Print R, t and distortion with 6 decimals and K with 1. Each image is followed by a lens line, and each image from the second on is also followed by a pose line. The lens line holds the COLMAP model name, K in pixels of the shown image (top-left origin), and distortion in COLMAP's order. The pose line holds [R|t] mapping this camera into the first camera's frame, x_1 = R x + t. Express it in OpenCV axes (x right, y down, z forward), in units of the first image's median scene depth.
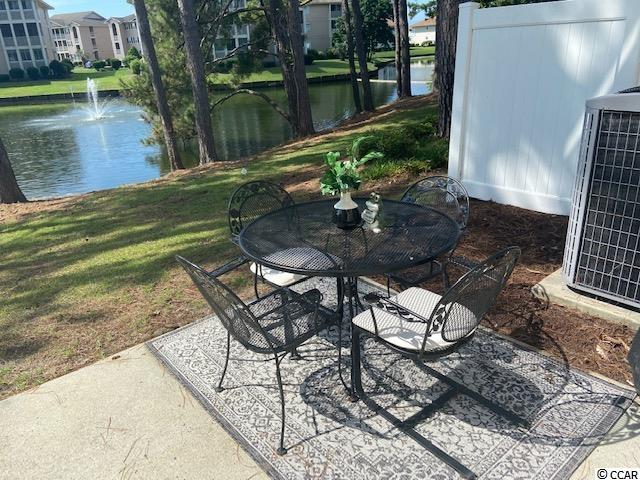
lens RADIAL K [[485.3, 0, 316.1], [0, 485.3, 237.6], [0, 0, 1]] dist [0.131423, -0.161271]
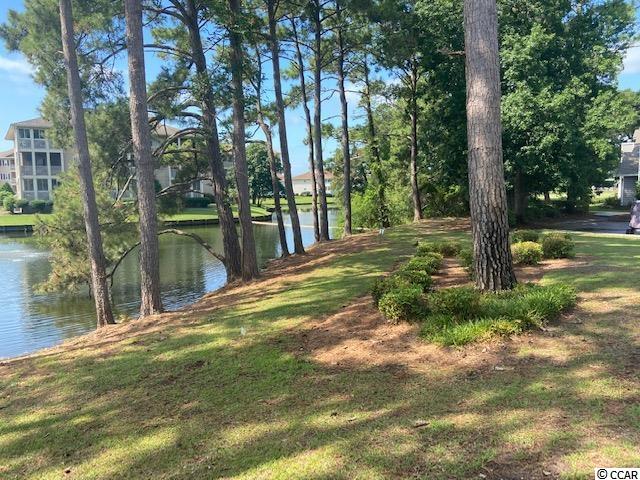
lens RADIAL K [[485.3, 0, 316.1], [0, 485.3, 237.6], [0, 0, 1]] dist [0.131423, -0.161271]
pose [[0.970049, 0.022929, 0.241825, -0.141236], [0.044968, 0.961377, -0.271536, -0.039125], [-0.238711, 0.274277, 0.931552, 0.130176]]
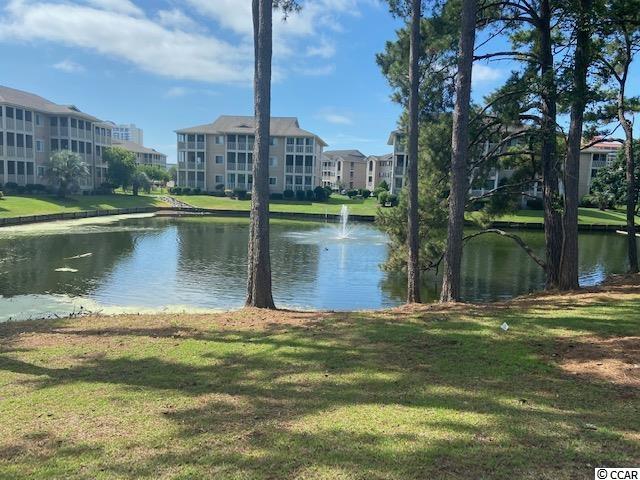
lens RADIAL K [[485.3, 0, 316.1], [0, 485.3, 237.6], [0, 0, 1]] dist [0.131423, -0.161271]
pose [[0.891615, 0.131024, -0.433423, -0.055029], [-0.237517, 0.950289, -0.201335, -0.021800], [0.385498, 0.282458, 0.878413, 0.061783]]
